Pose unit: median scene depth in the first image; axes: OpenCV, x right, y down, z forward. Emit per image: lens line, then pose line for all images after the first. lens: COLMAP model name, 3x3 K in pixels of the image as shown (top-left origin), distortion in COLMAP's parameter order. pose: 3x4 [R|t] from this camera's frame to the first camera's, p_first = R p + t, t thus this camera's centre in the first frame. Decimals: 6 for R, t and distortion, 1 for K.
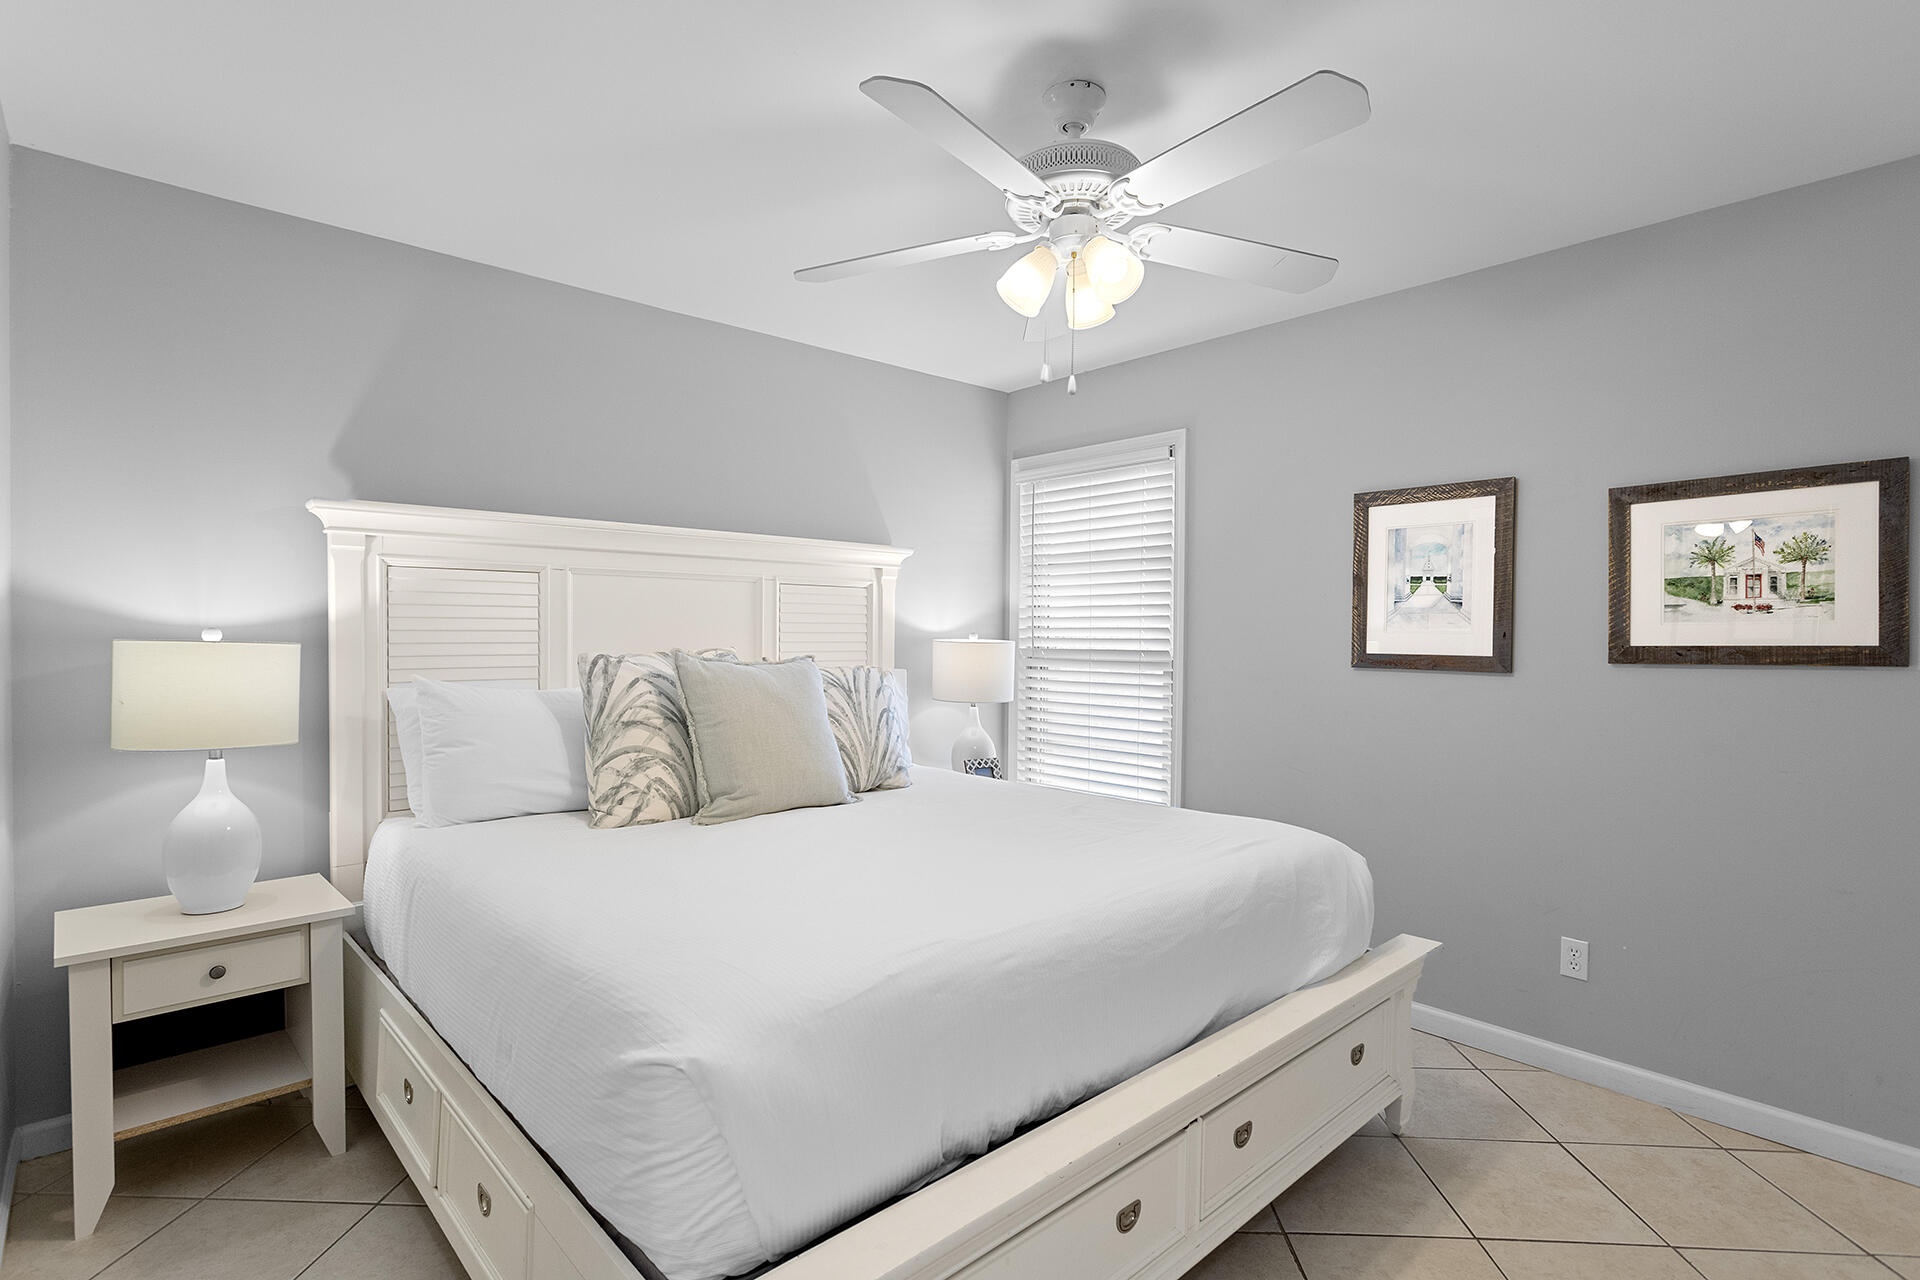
lens RADIAL K [[939.9, 0, 964.3], [0, 939.9, 645.1], [0, 0, 1]] dist [-0.000892, 0.000455]
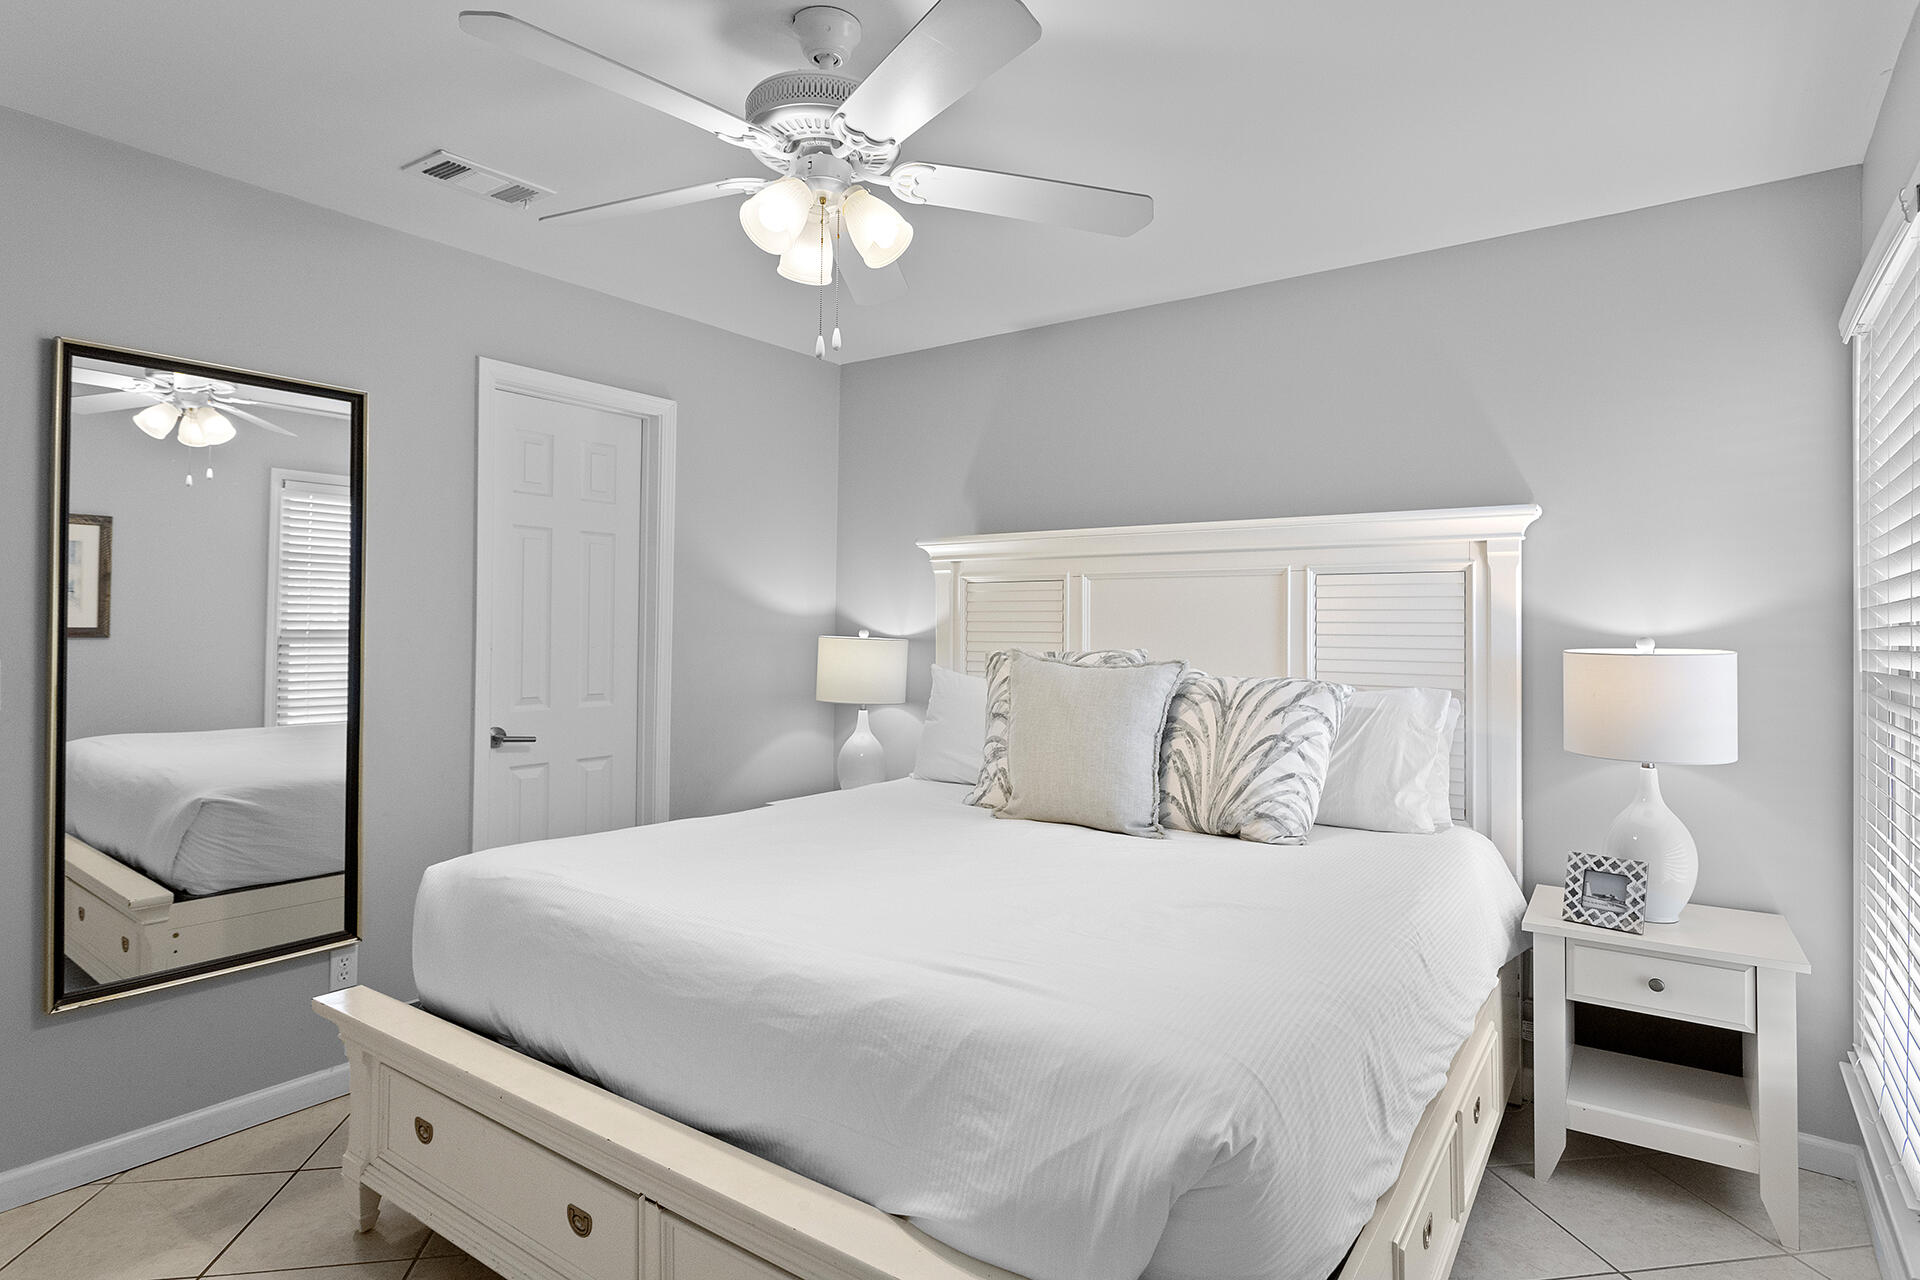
lens RADIAL K [[1010.2, 0, 966.2], [0, 1010.2, 618.9], [0, 0, 1]] dist [-0.028638, 0.000407]
pose [[0.206204, -0.014623, -0.978400, 0.685894], [-0.021083, 0.999590, -0.019383, -0.004818], [0.978282, 0.024624, 0.205812, 0.617673]]
